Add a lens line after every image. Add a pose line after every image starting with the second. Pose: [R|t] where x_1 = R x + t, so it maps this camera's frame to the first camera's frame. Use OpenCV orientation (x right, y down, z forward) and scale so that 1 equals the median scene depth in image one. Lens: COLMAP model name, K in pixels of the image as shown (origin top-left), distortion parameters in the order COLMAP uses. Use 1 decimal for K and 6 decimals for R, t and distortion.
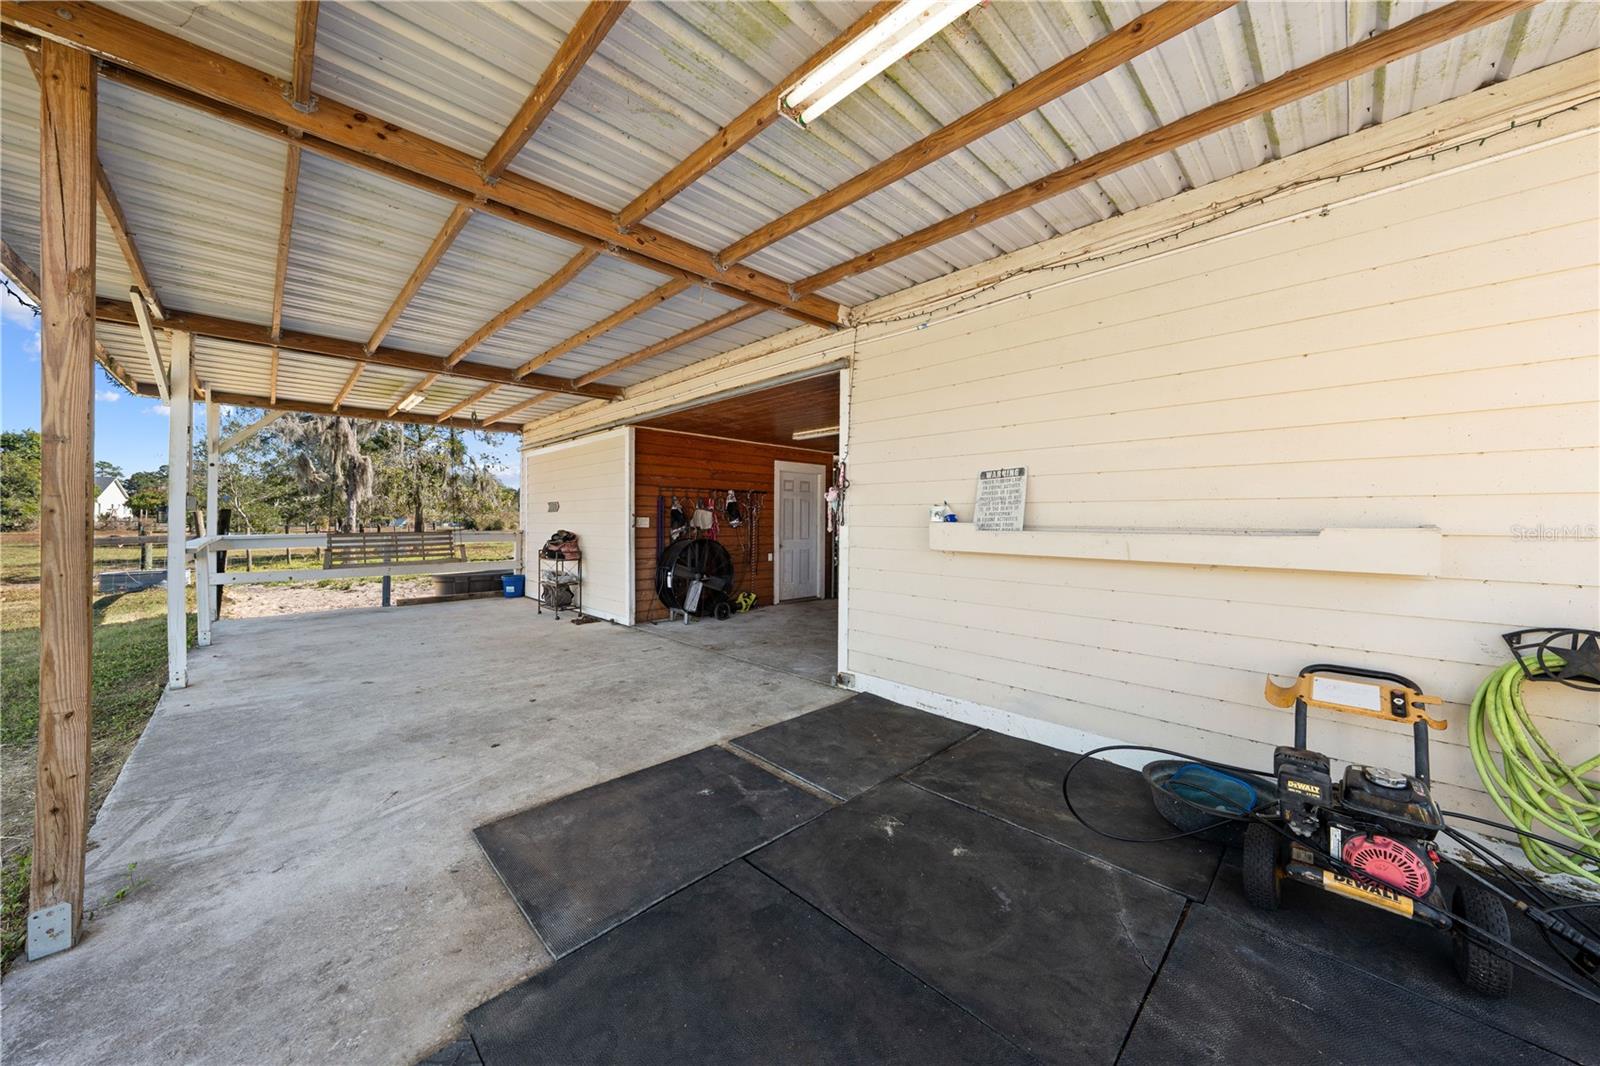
lens RADIAL K [[551.9, 0, 798.5], [0, 551.9, 524.4], [0, 0, 1]] dist [-0.000064, -0.000010]
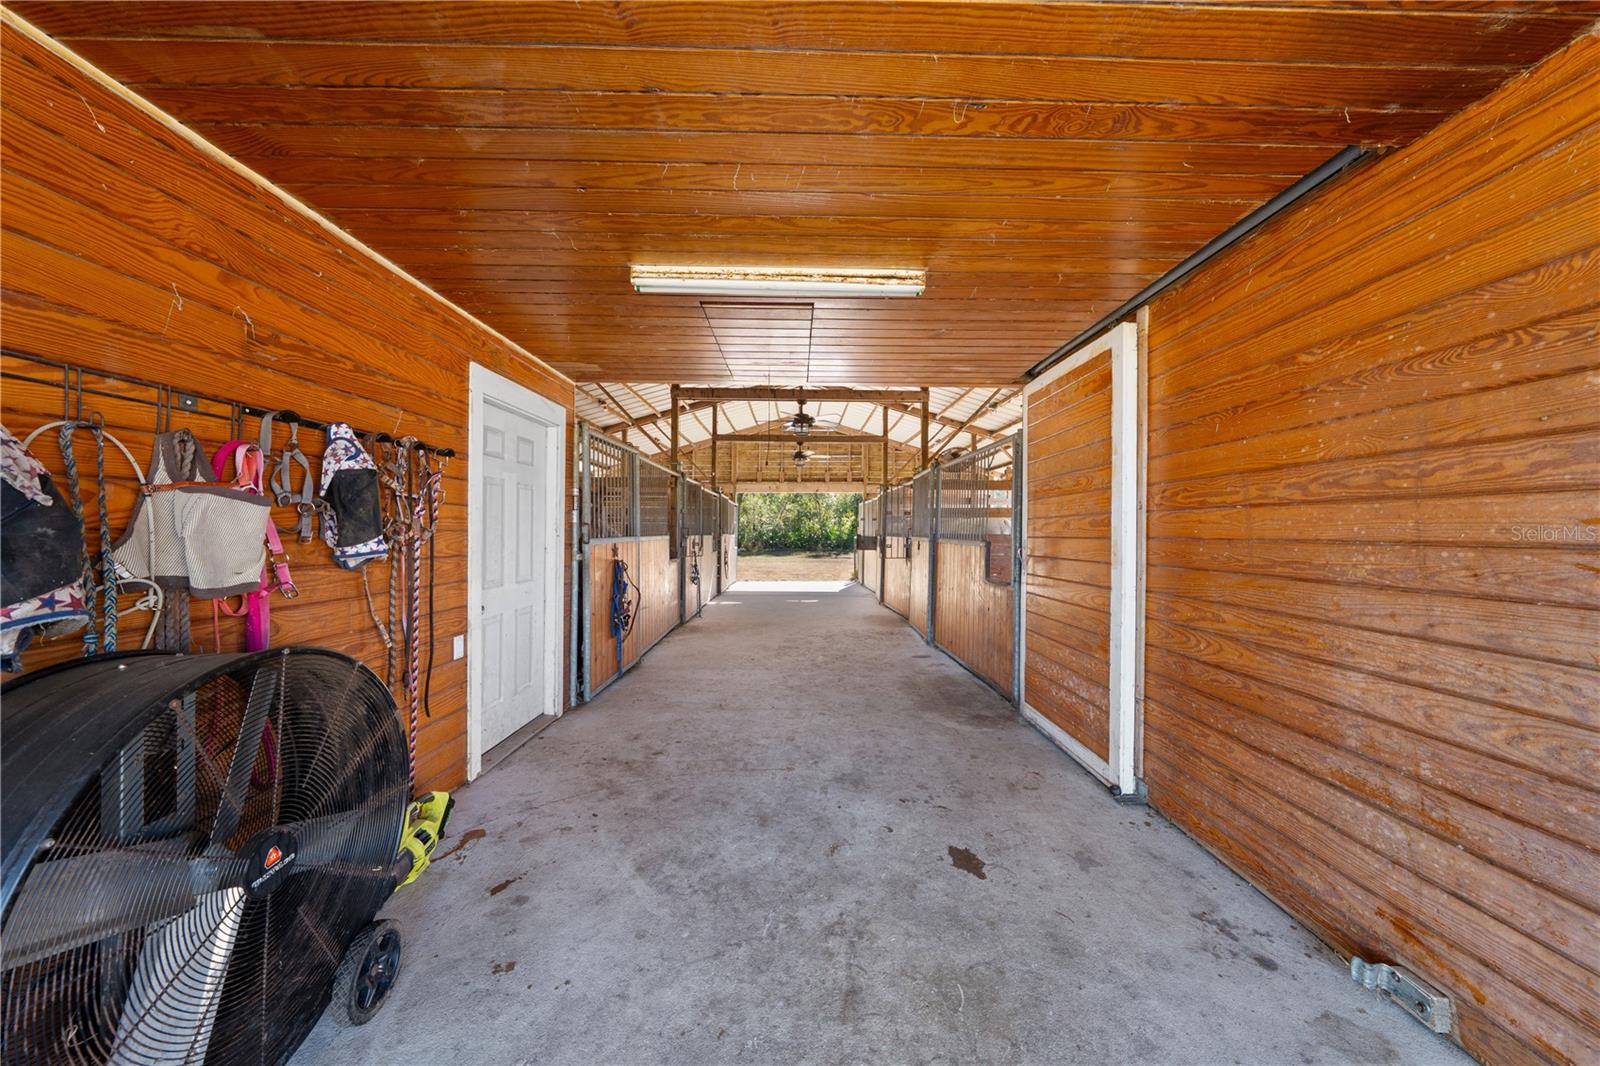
lens RADIAL K [[551.9, 0, 803.7], [0, 551.9, 532.5], [0, 0, 1]] dist [-0.000064, -0.000010]
pose [[0.694226, -0.002186, 0.719754, -0.160324], [0.002101, 0.999997, 0.001011, -0.011170], [-0.719754, 0.000810, 0.694229, 0.674109]]
